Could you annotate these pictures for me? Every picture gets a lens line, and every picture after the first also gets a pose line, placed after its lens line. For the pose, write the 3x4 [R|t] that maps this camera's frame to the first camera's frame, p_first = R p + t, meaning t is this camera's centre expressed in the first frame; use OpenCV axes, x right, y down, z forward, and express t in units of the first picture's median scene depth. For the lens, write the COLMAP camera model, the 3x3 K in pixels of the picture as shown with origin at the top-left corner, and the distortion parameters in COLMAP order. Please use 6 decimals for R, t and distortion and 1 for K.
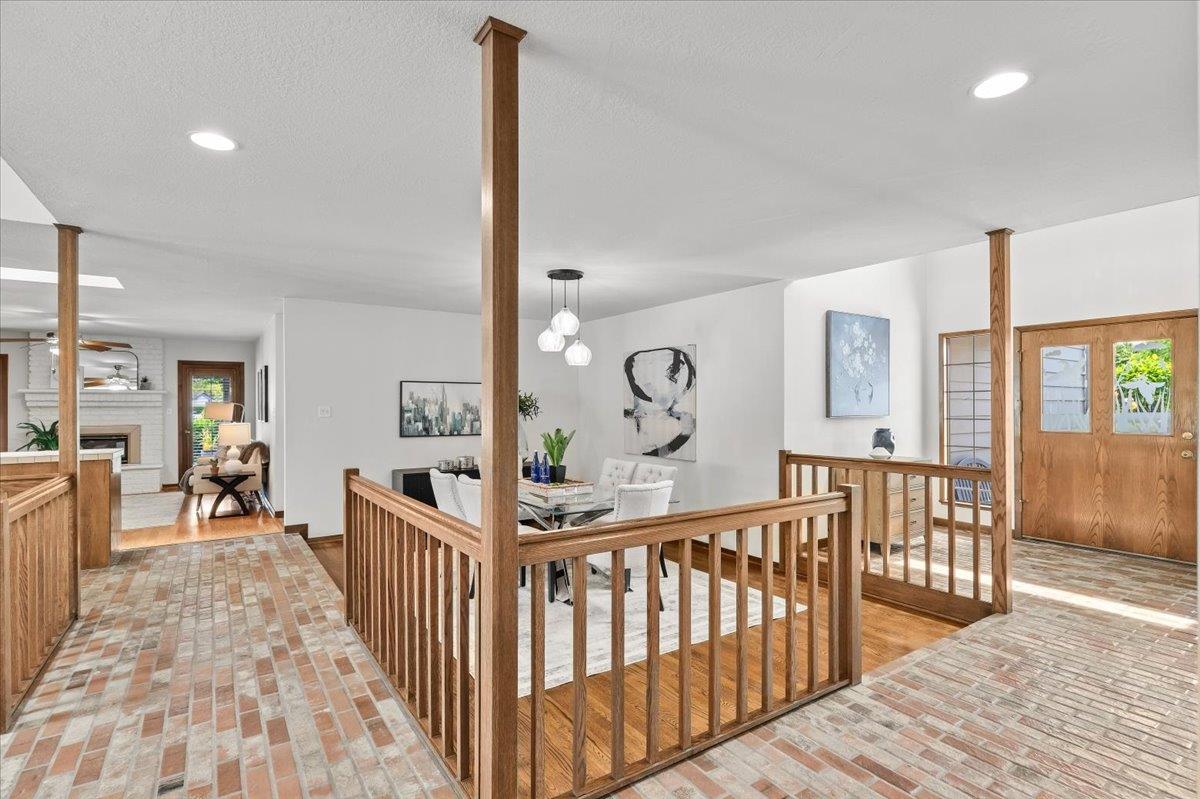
lens RADIAL K [[569.8, 0, 599.4], [0, 569.8, 404.7], [0, 0, 1]] dist [-0.003746, -0.000348]
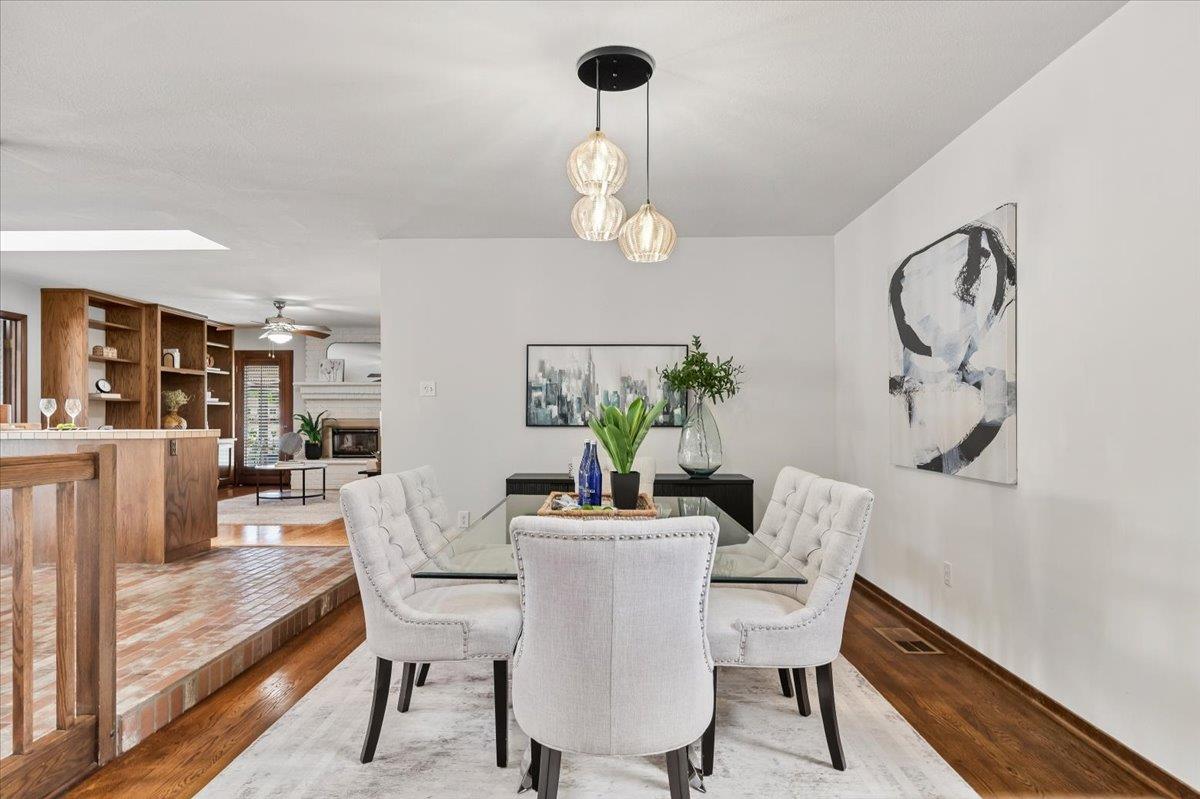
lens RADIAL K [[665.8, 0, 600.2], [0, 665.8, 414.1], [0, 0, 1]] dist [0.003710, -0.000056]
pose [[0.819925, -0.001843, -0.572468, 0.244973], [-0.000013, 0.999995, -0.003239, 0.060451], [0.572471, 0.002663, 0.819921, 0.531682]]
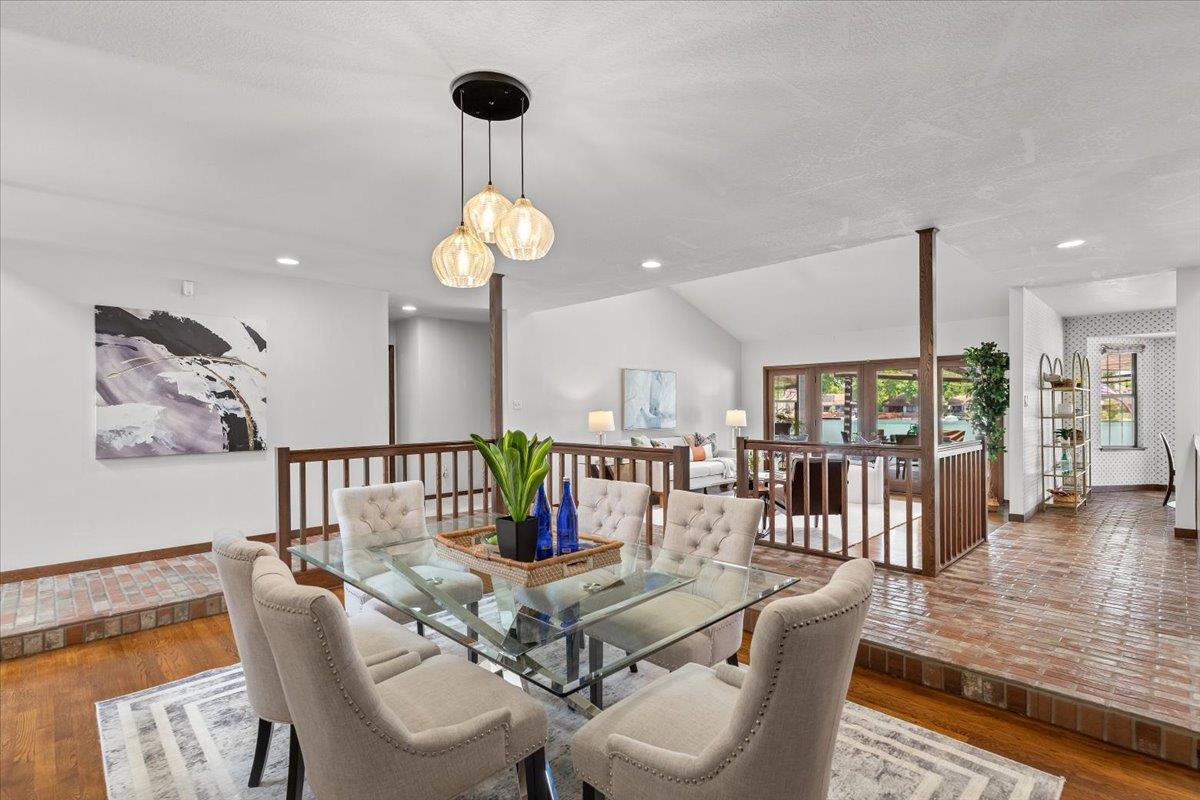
lens RADIAL K [[569.8, 0, 599.4], [0, 569.8, 405.2], [0, 0, 1]] dist [-0.003746, -0.000348]
pose [[-0.984106, 0.008328, -0.177384, -0.062478], [0.009737, 0.999928, -0.007073, 0.028651], [0.177312, -0.008688, -0.984116, 1.465291]]
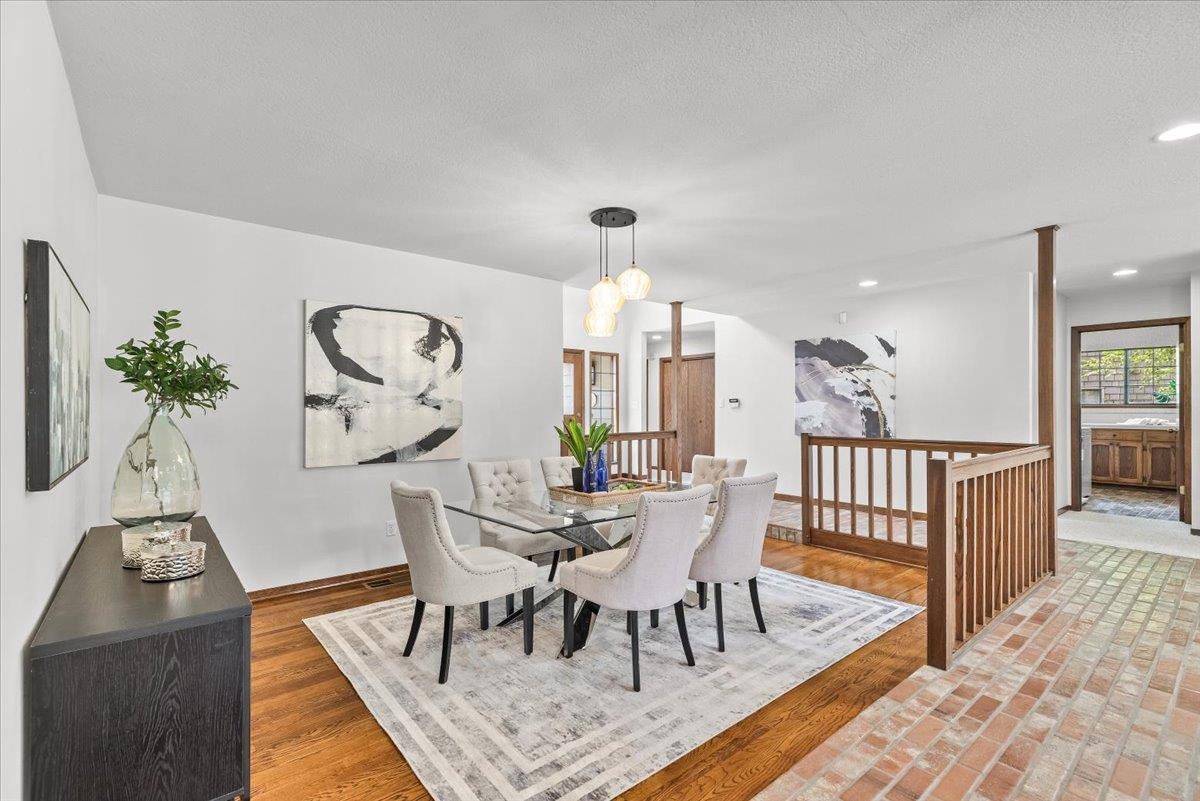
lens RADIAL K [[540.4, 0, 599.2], [0, 540.4, 412.6], [0, 0, 1]] dist [0.008283, -0.000059]
pose [[-0.097581, -0.007064, 0.995203, -0.784344], [-0.000927, 0.999975, 0.007007, 0.032492], [-0.995227, -0.000239, -0.097585, 1.080606]]
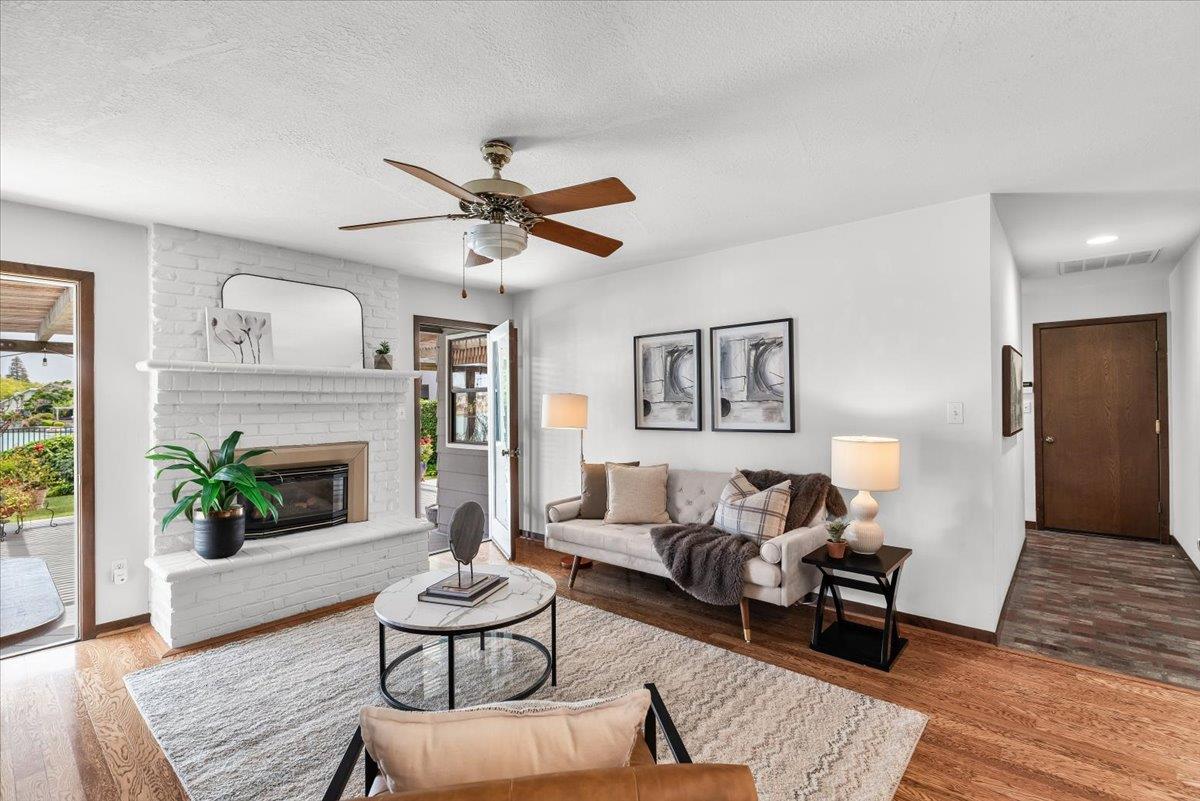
lens RADIAL K [[539.6, 0, 597.4], [0, 539.6, 402.6], [0, 0, 1]] dist [0.008432, 0.000087]
pose [[0.965238, -0.003895, 0.261345, -1.389617], [0.003226, 0.999990, 0.002990, 0.003474], [-0.261354, -0.002043, 0.965241, 0.937001]]
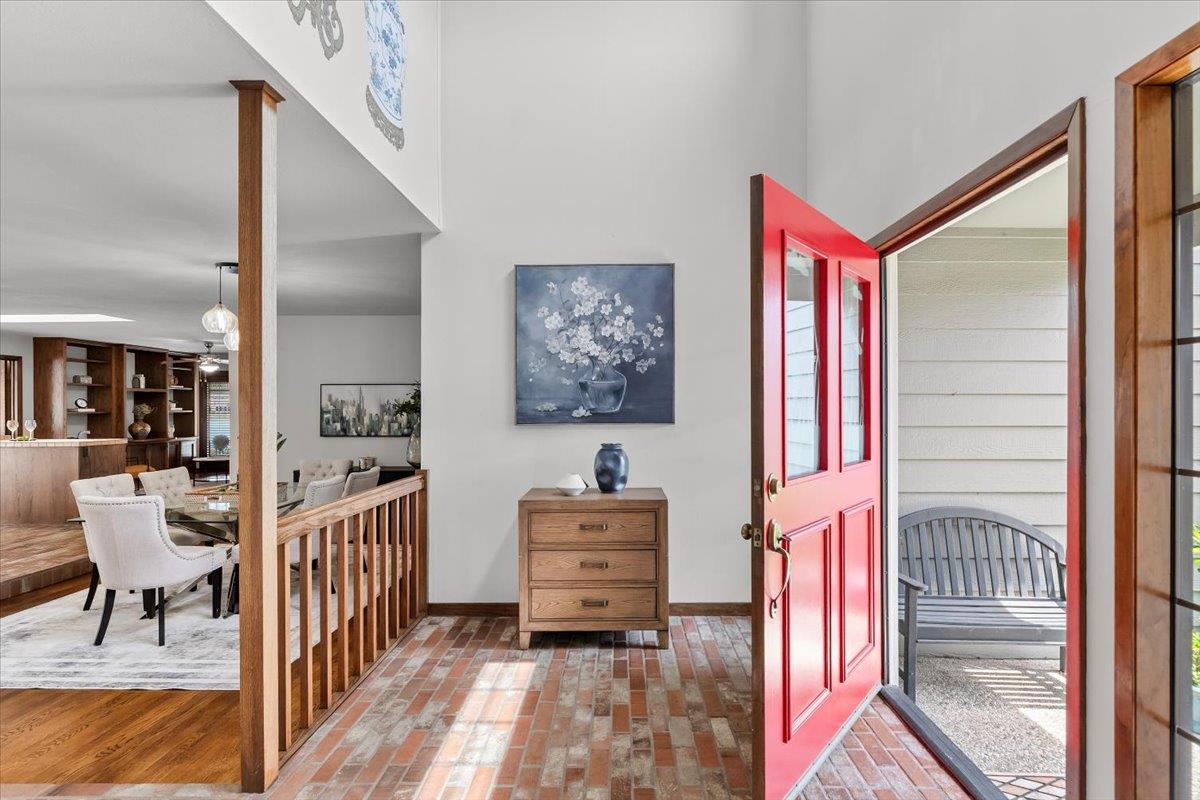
lens RADIAL K [[586.2, 0, 613.0], [0, 586.2, 406.5], [0, 0, 1]] dist [0.001175, 0.001036]
pose [[0.819537, -0.000386, -0.573026, 0.987867], [0.003827, 0.999981, 0.004800, -0.003111], [0.573014, -0.006127, 0.819523, 0.555003]]
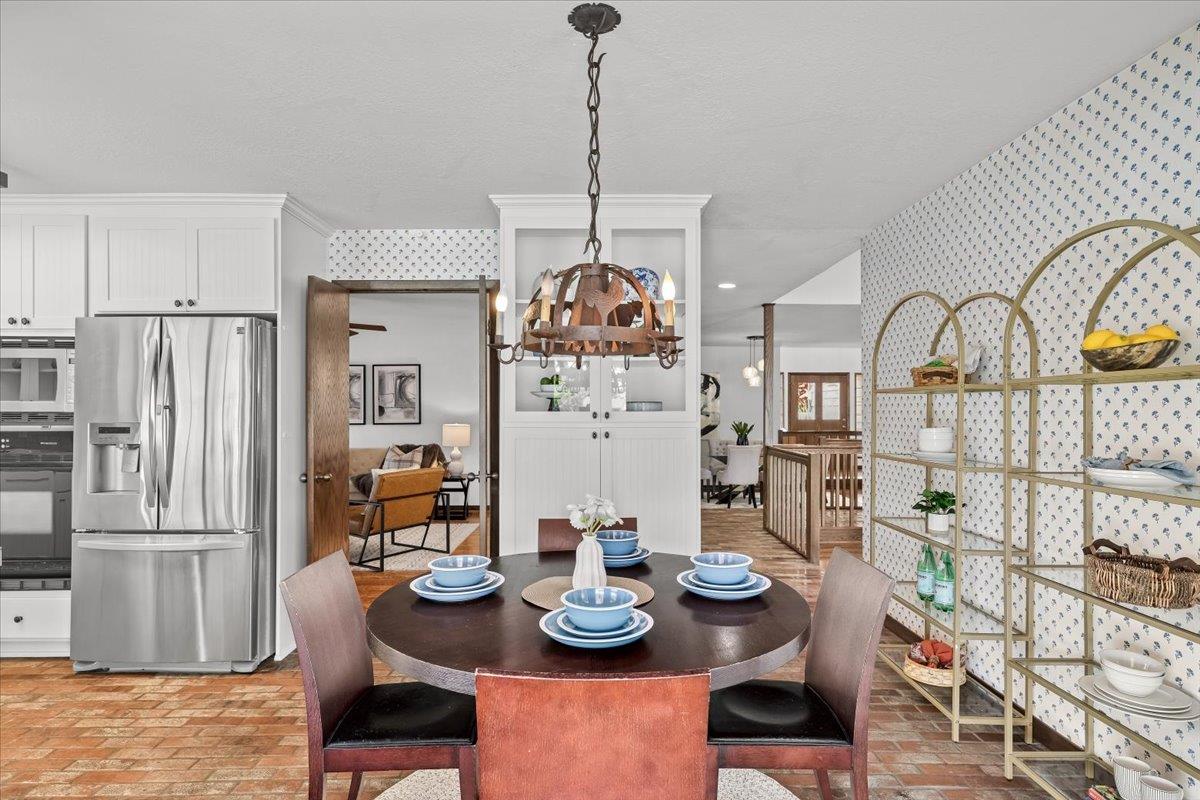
lens RADIAL K [[664.6, 0, 594.0], [0, 664.6, 406.1], [0, 0, 1]] dist [-0.006216, 0.015838]
pose [[0.562425, 0.005027, 0.826833, -2.133383], [-0.003355, 0.999987, -0.003797, 0.005764], [-0.826842, -0.000638, 0.562435, 0.214136]]
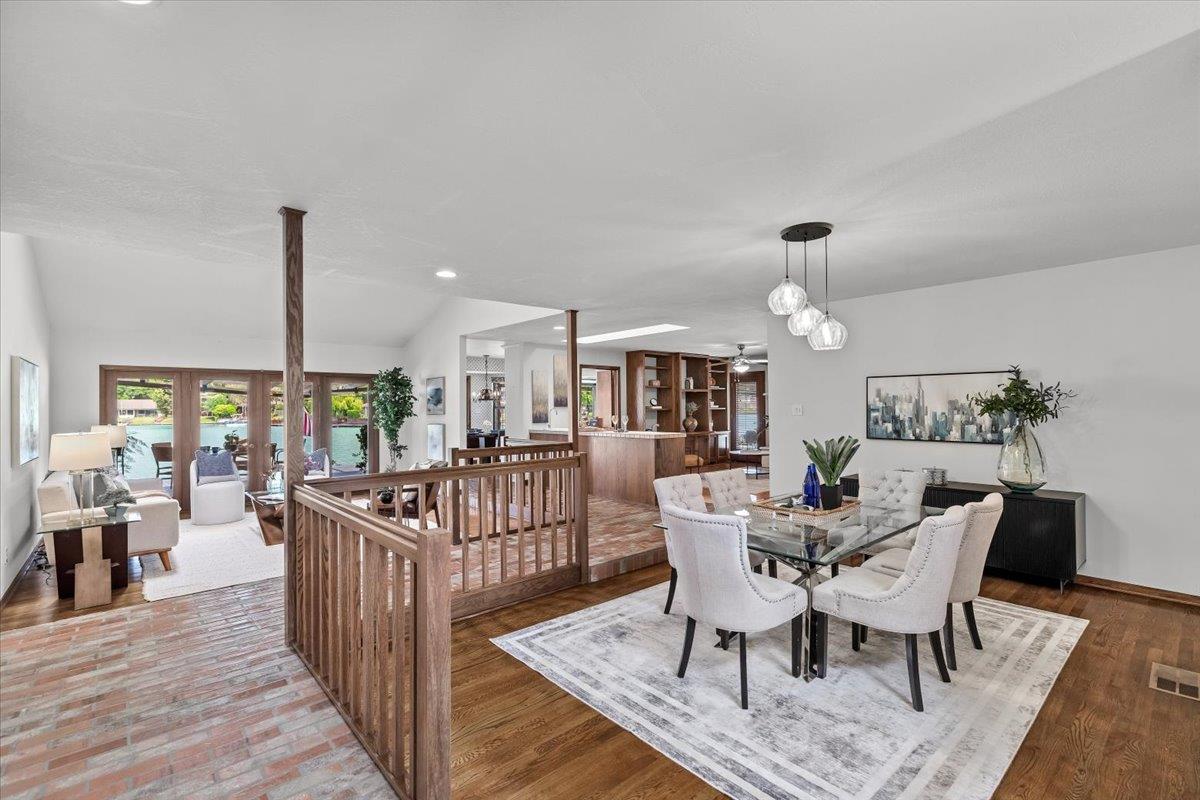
lens RADIAL K [[539.6, 0, 597.4], [0, 539.6, 402.1], [0, 0, 1]] dist [0.008432, 0.000087]
pose [[0.127984, -0.006476, -0.991755, 0.609937], [0.010974, 0.999927, -0.005113, -0.001993], [0.991716, -0.010229, 0.128046, 0.623987]]
